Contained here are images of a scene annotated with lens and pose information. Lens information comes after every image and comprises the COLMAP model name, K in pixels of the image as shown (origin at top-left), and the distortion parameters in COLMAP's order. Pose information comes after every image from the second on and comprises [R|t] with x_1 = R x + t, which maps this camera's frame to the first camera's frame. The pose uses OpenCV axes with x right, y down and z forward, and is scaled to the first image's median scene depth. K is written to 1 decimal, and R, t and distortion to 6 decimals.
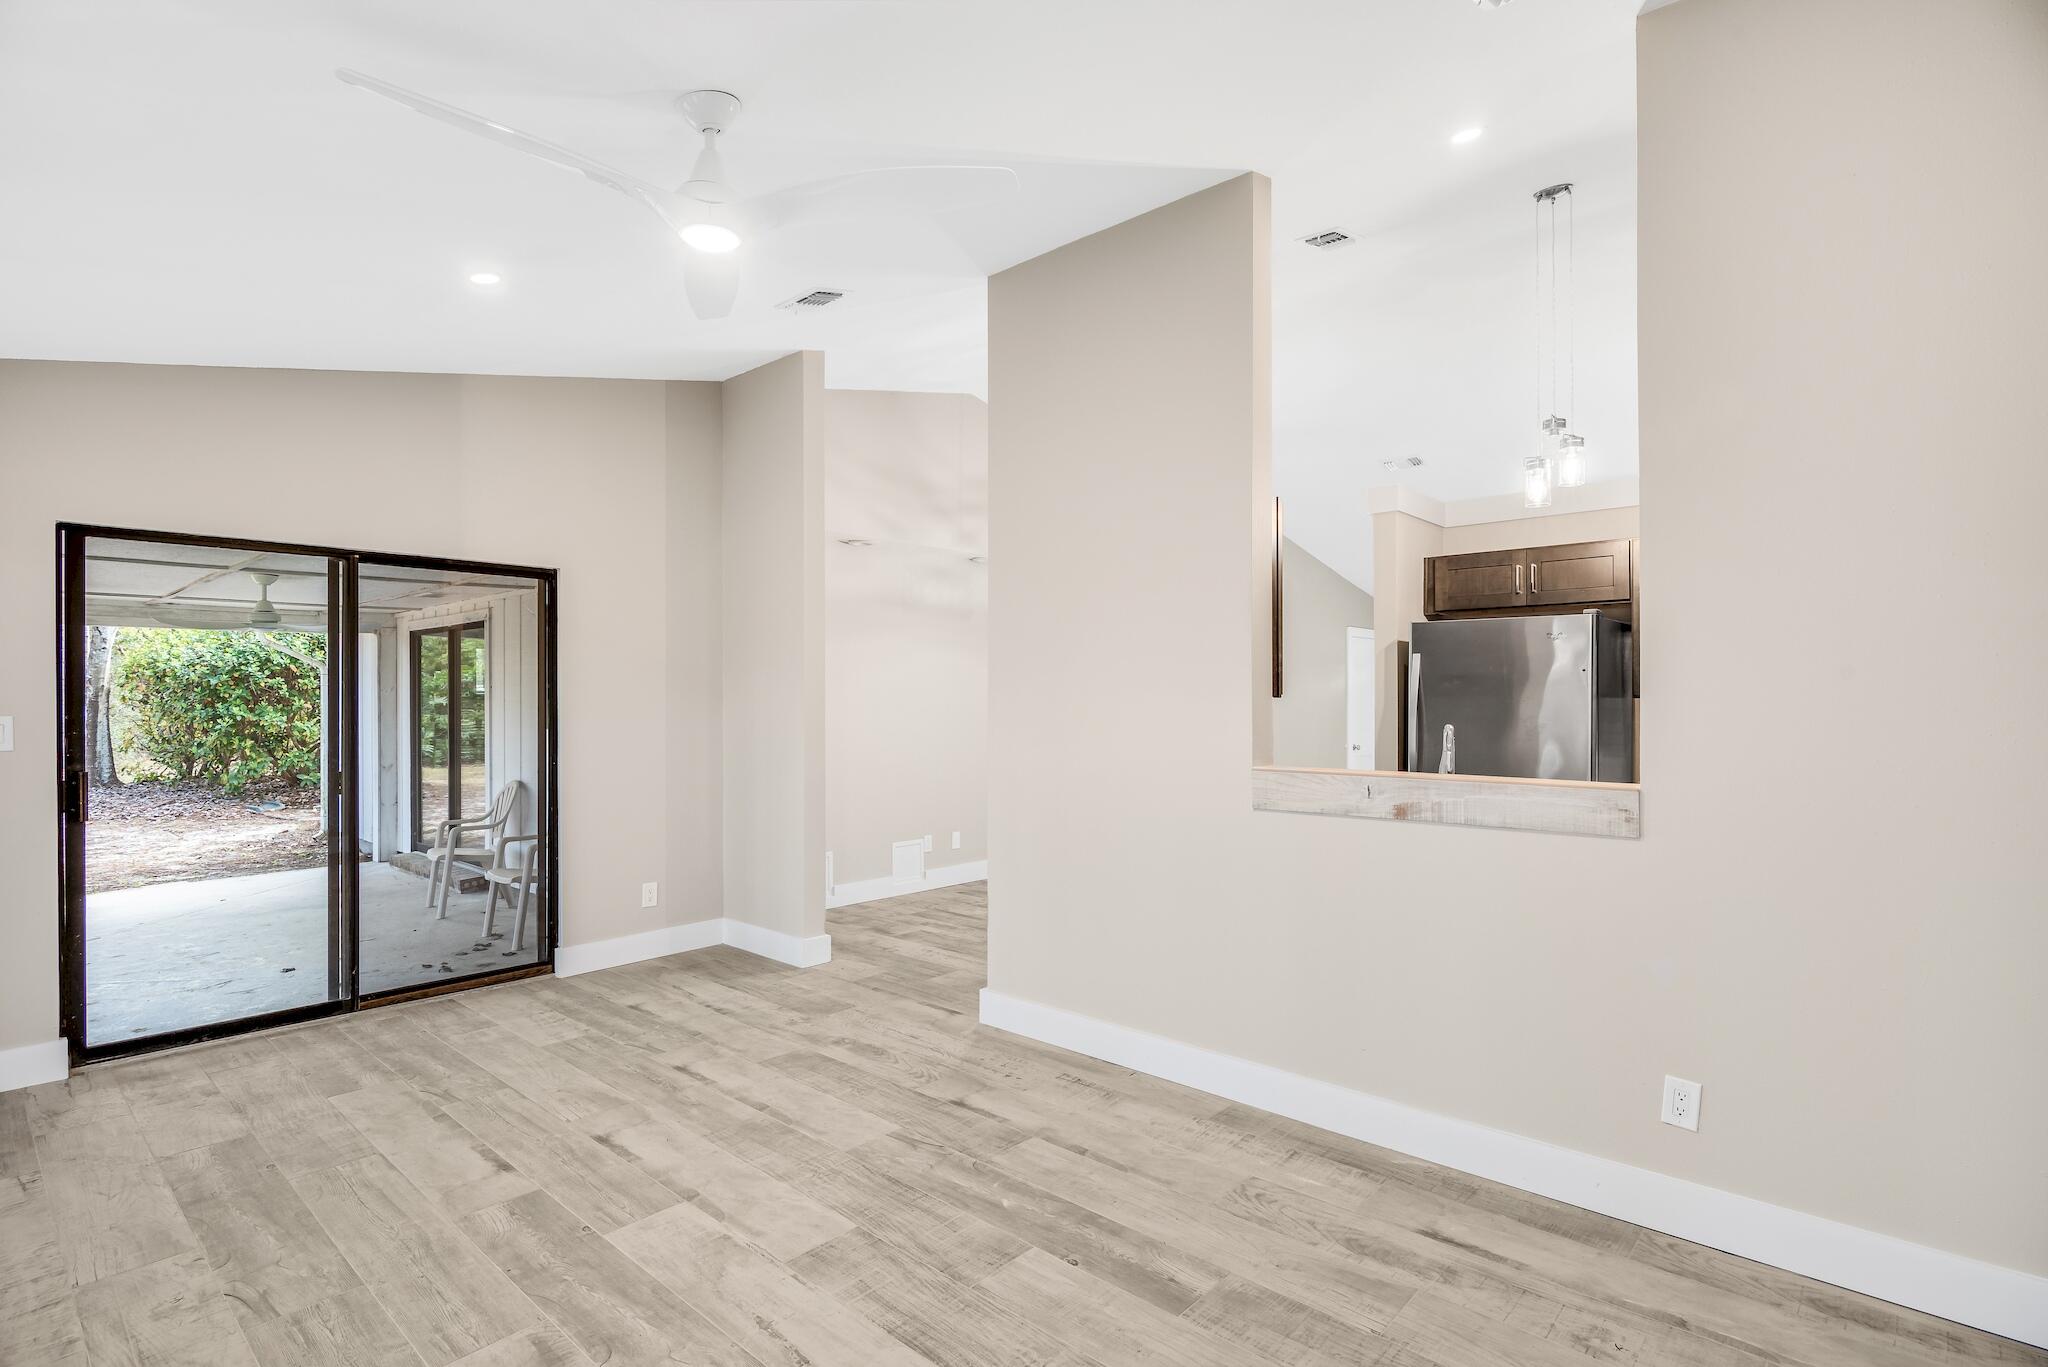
lens RADIAL K [[995.6, 0, 1024.3], [0, 995.6, 687.3], [0, 0, 1]] dist [-0.008489, -0.000162]
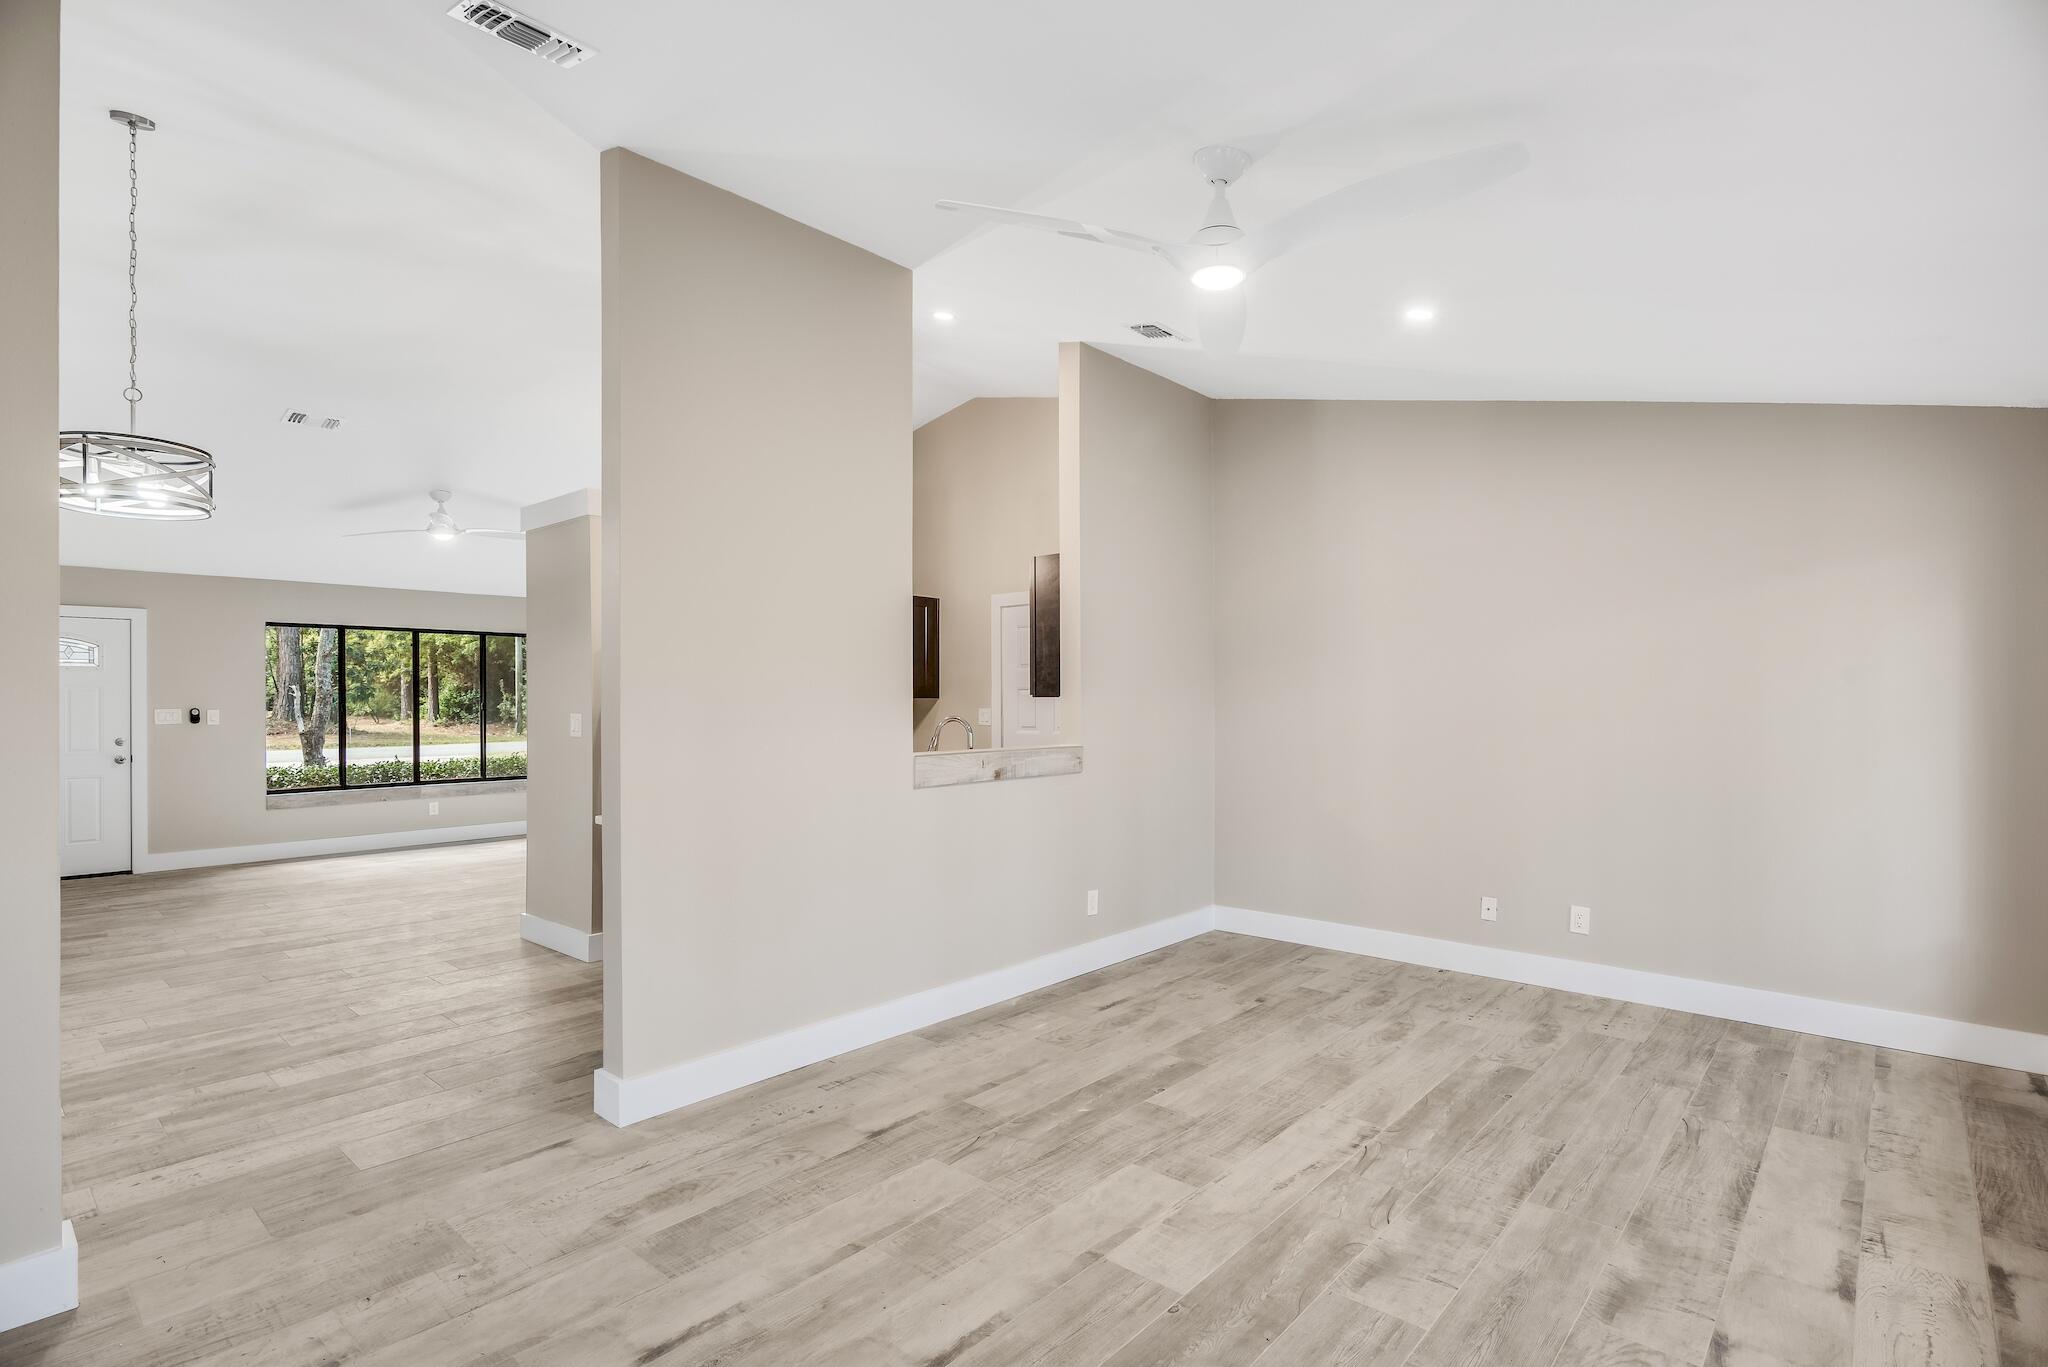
lens RADIAL K [[995.6, 0, 1035.5], [0, 995.6, 688.2], [0, 0, 1]] dist [-0.008489, -0.000162]
pose [[-0.018520, 0.012311, 0.999753, -1.158787], [-0.010163, 0.999870, -0.012500, 0.014752], [-0.999777, -0.010392, -0.018393, 1.010070]]
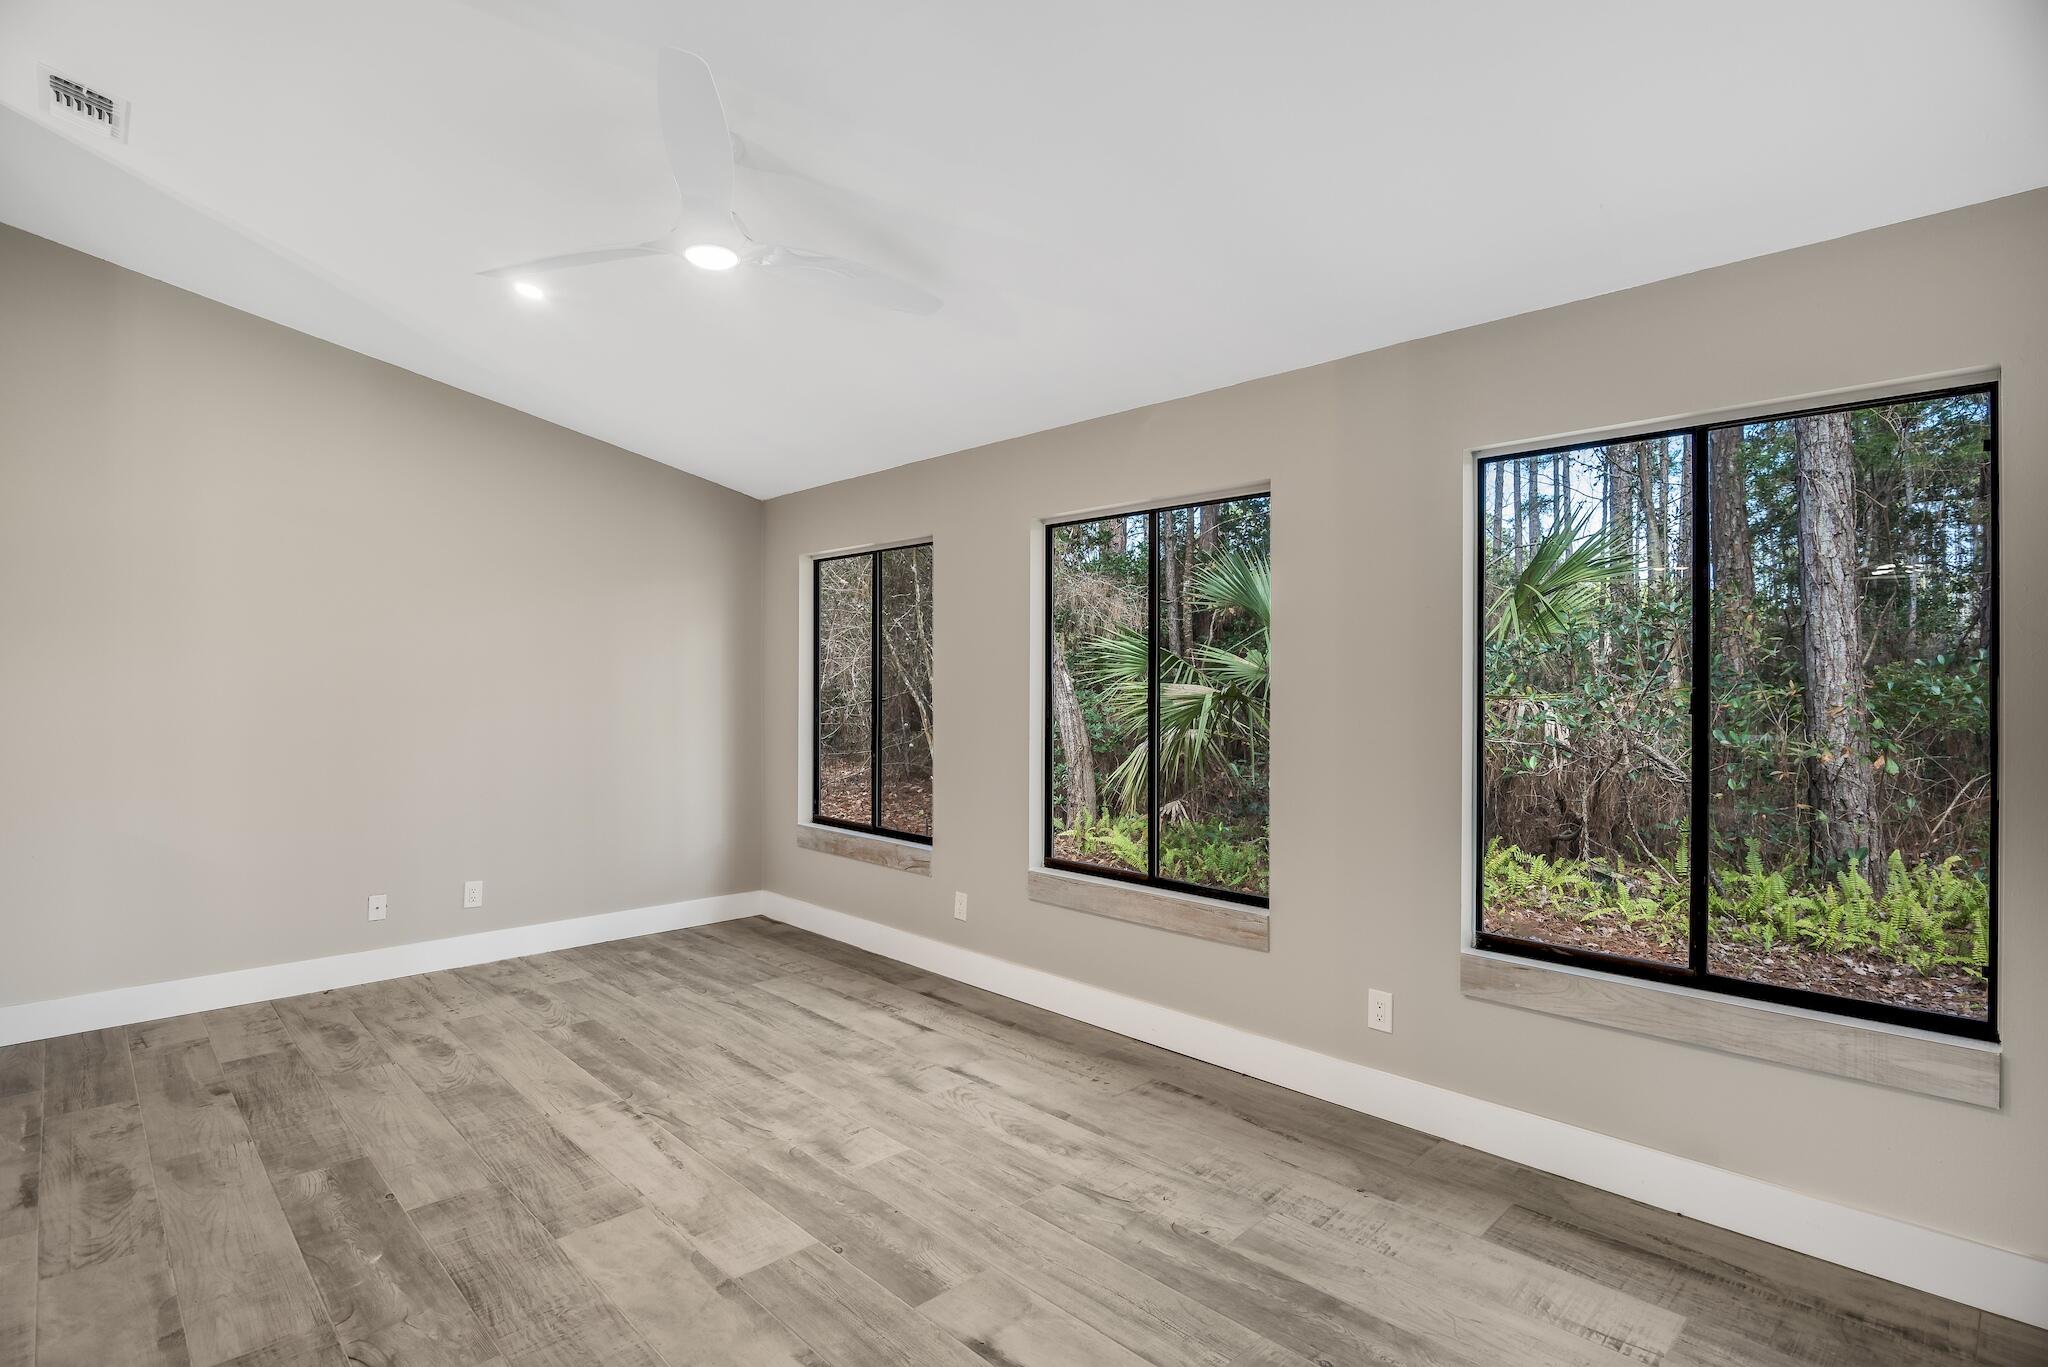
lens RADIAL K [[995.6, 0, 1010.8], [0, 995.6, 679.8], [0, 0, 1]] dist [-0.008489, -0.000162]
pose [[-0.997314, 0.000988, 0.073244, -0.594469], [-0.000002, 0.999909, -0.013509, 0.020417], [-0.073250, -0.013473, -0.997223, 1.703257]]
